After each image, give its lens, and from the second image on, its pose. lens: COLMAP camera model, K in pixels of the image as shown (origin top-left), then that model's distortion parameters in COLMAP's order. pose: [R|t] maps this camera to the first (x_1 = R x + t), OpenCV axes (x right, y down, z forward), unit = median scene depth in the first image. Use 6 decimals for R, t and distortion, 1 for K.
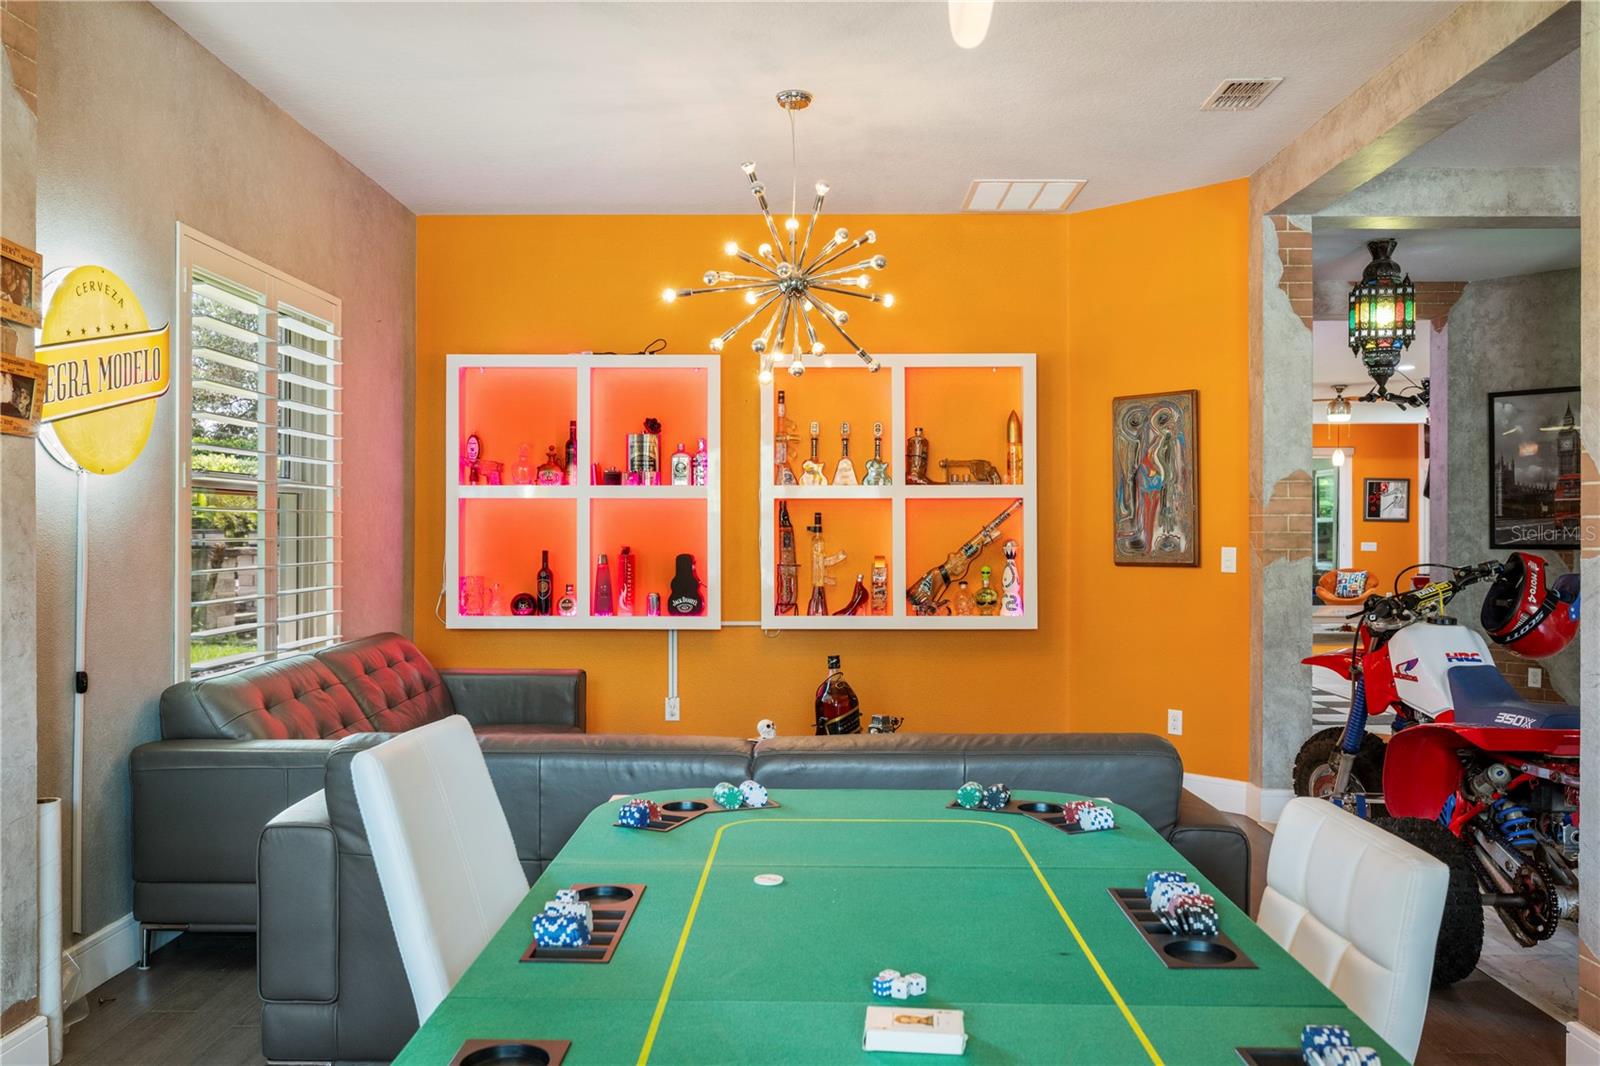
lens RADIAL K [[1224.6, 0, 746.3], [0, 1224.6, 536.5], [0, 0, 1]] dist [-0.007006, -0.007031]
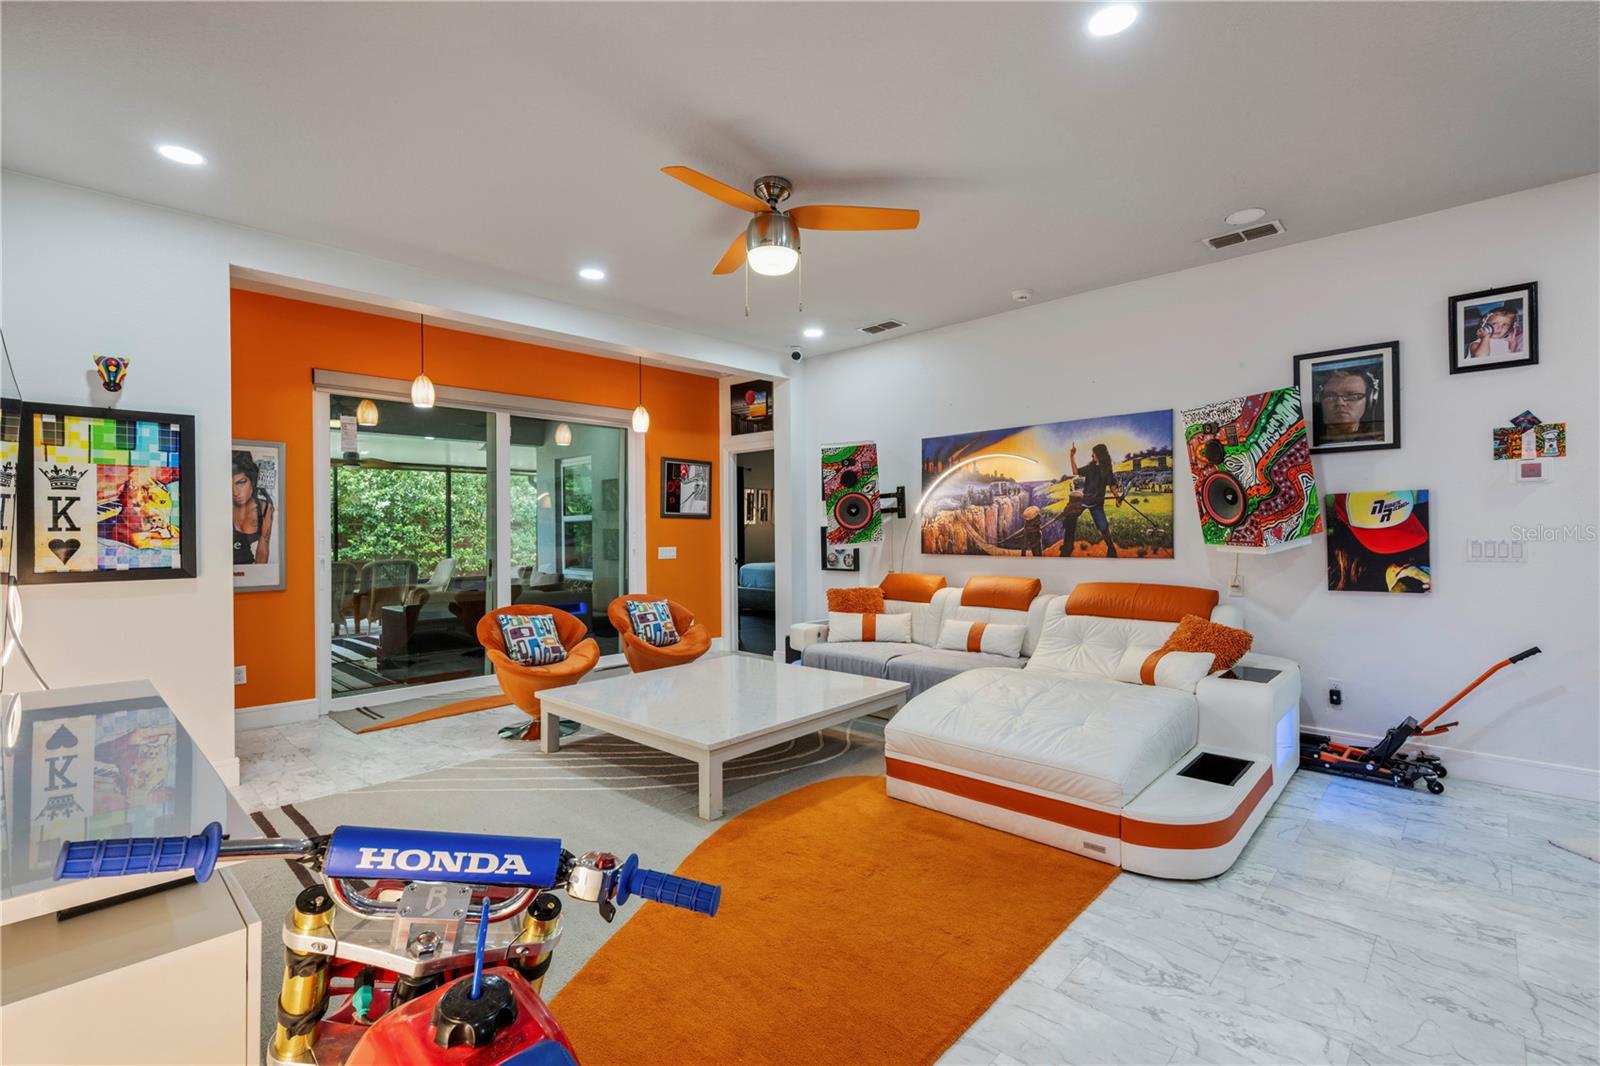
lens RADIAL K [[712.7, 0, 807.5], [0, 712.7, 530.8], [0, 0, 1]] dist [-0.004342, -0.000081]
pose [[0.650517, -0.008481, 0.759445, 0.663181], [0.012518, 0.999922, 0.000444, -0.011064], [-0.759389, 0.009218, 0.650572, 1.796483]]
